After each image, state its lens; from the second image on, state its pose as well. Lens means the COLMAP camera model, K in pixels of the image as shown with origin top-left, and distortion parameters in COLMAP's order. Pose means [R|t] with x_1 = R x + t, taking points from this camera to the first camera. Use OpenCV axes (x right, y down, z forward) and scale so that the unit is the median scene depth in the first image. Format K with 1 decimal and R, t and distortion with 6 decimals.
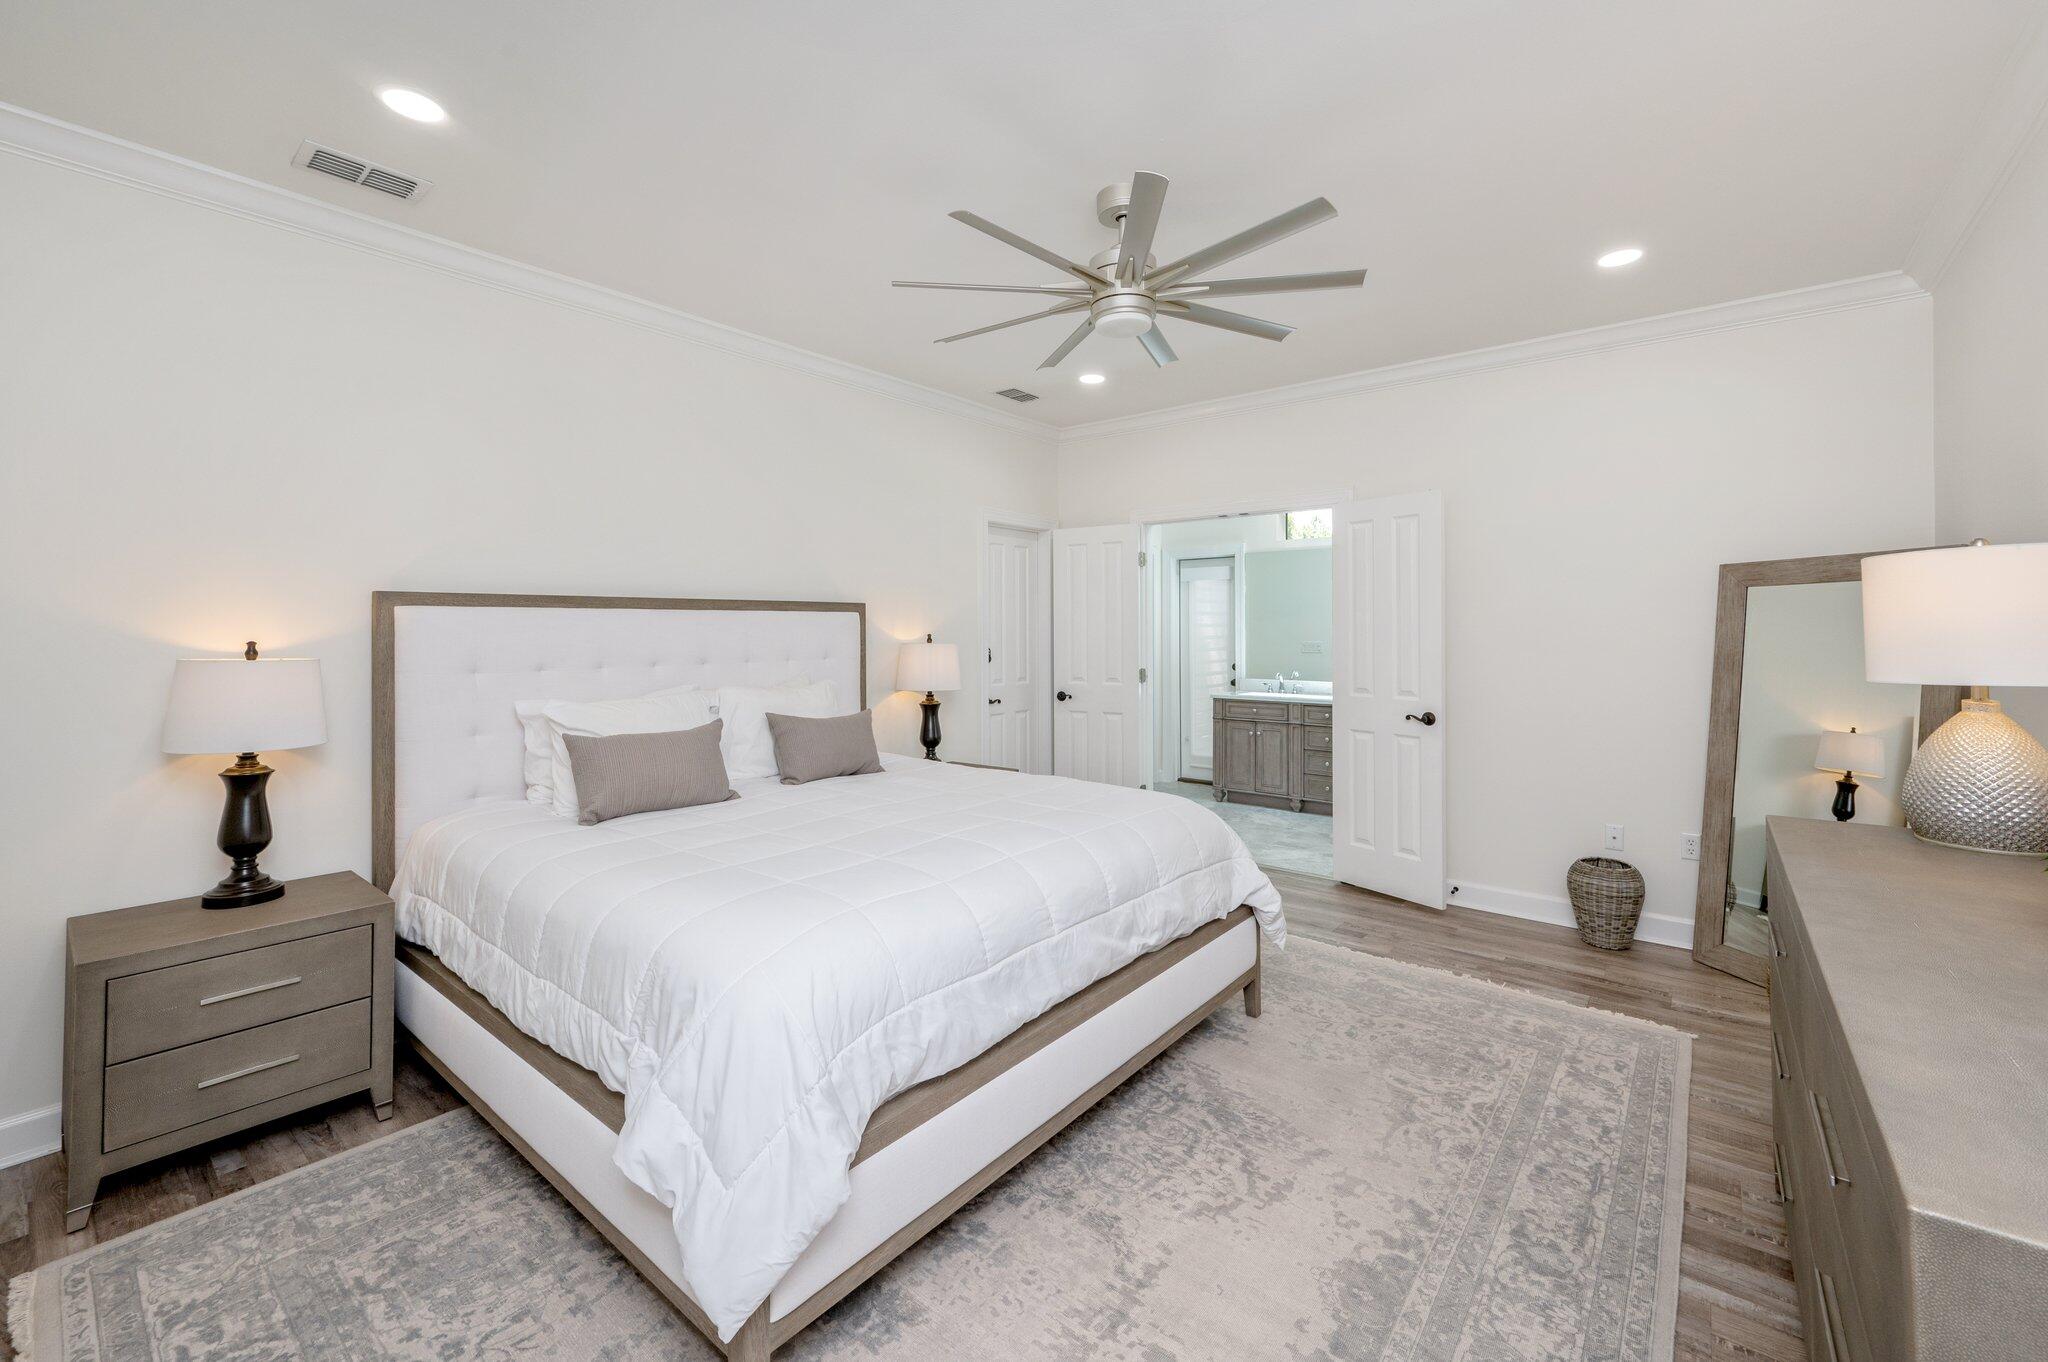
lens RADIAL K [[822.8, 0, 1038.8], [0, 822.8, 629.2], [0, 0, 1]] dist [0.001123, -0.000449]
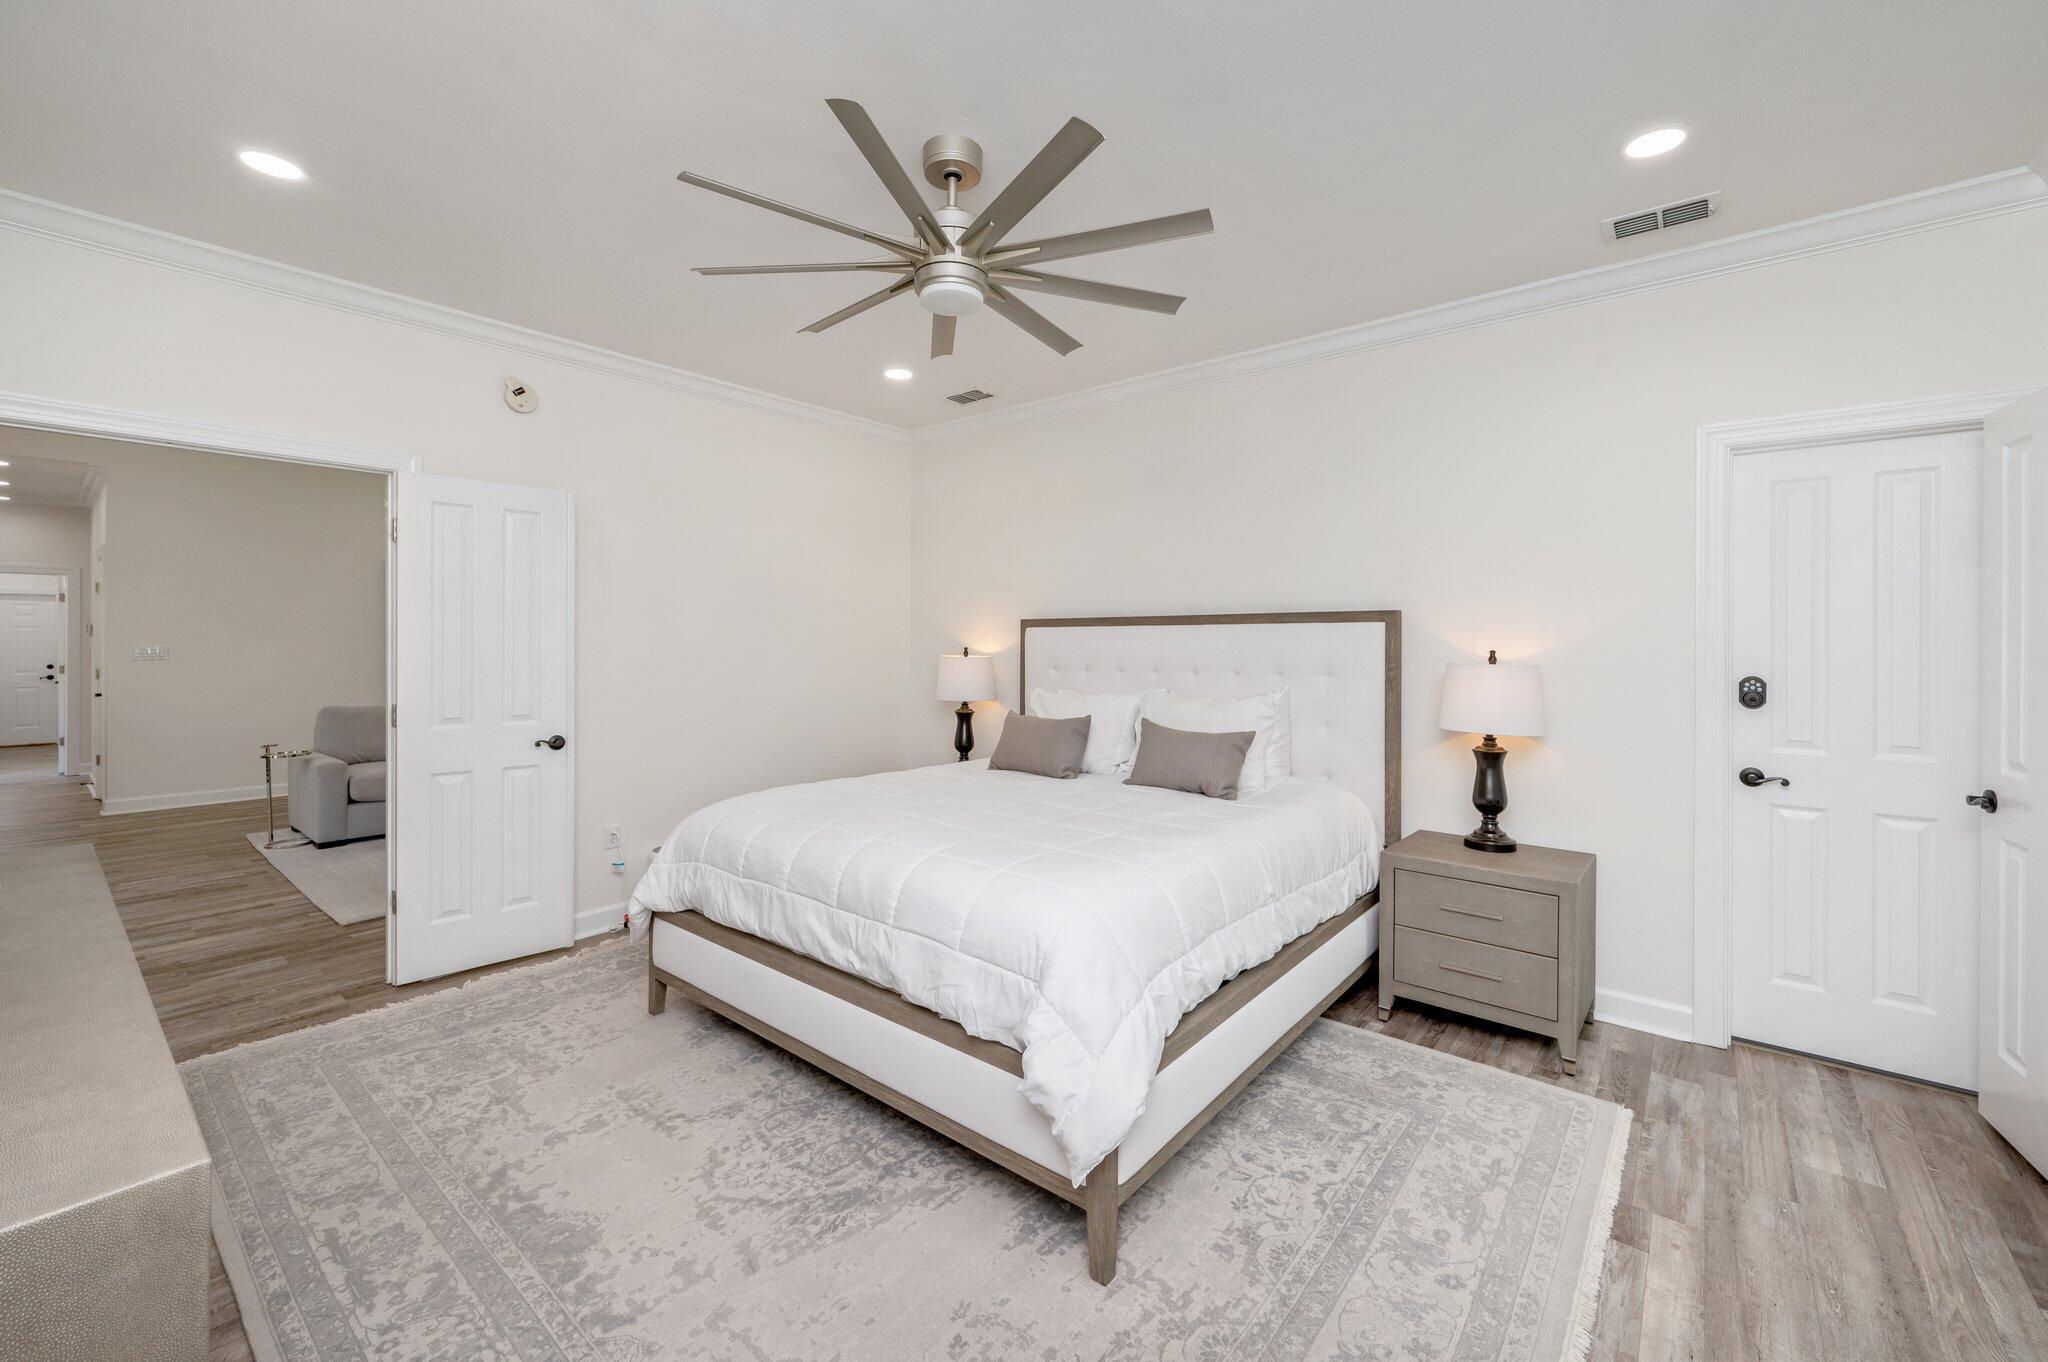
lens RADIAL K [[822.8, 0, 1050.0], [0, 822.8, 643.6], [0, 0, 1]] dist [0.001123, -0.000449]
pose [[0.007609, 0.012819, -0.999889, 1.201593], [0.004774, 0.999906, 0.012855, -0.023265], [0.999960, -0.004871, 0.007547, 1.315626]]
